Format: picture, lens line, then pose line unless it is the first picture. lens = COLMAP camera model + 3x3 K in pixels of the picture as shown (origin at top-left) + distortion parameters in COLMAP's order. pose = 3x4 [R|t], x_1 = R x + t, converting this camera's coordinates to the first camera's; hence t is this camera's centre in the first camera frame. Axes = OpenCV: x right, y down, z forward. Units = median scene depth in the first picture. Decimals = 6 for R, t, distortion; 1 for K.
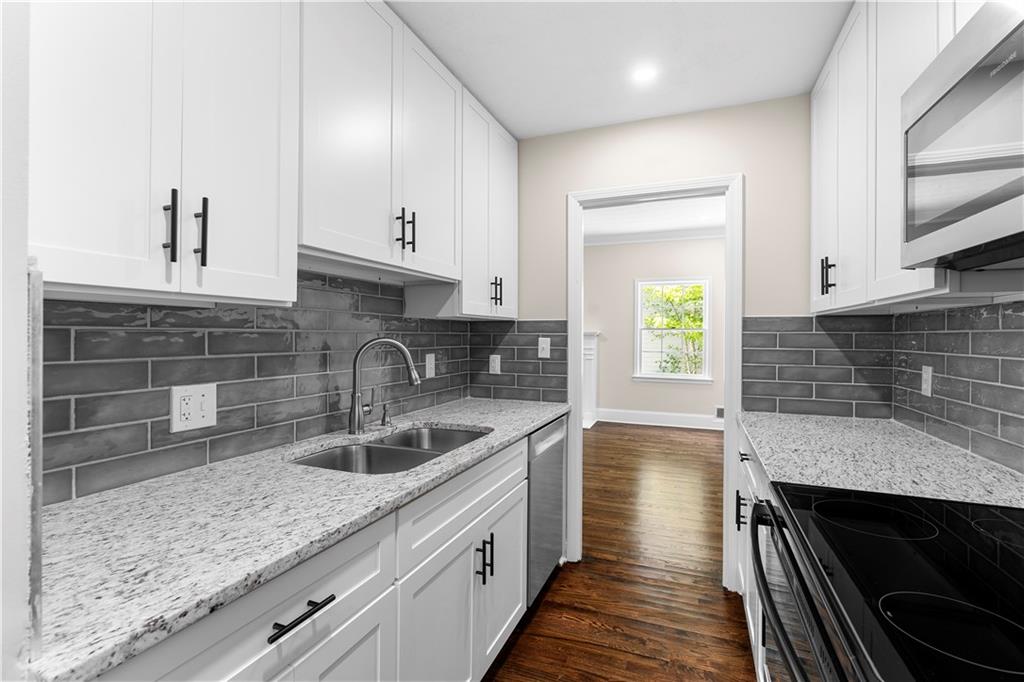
lens RADIAL K [[468.2, 0, 510.7], [0, 468.2, 320.9], [0, 0, 1]] dist [-0.008292, 0.002124]
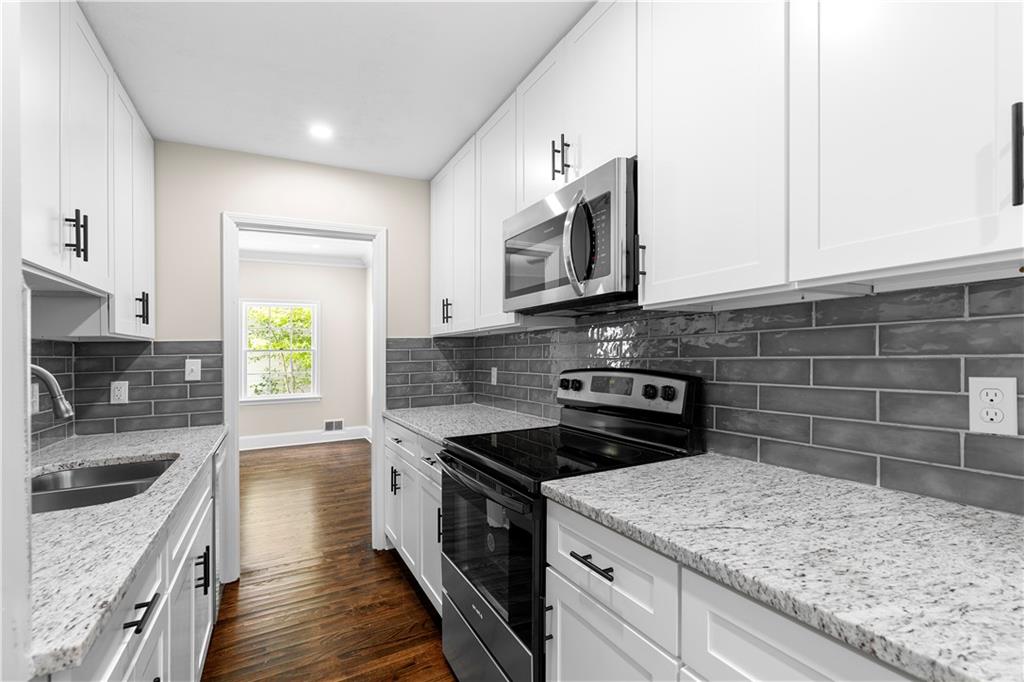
lens RADIAL K [[468.2, 0, 513.5], [0, 468.2, 349.7], [0, 0, 1]] dist [-0.008292, 0.002124]
pose [[0.657045, -0.014742, 0.753707, -0.256663], [0.003639, 0.999859, 0.016384, 0.004350], [-0.753842, -0.008023, 0.657006, -0.128233]]
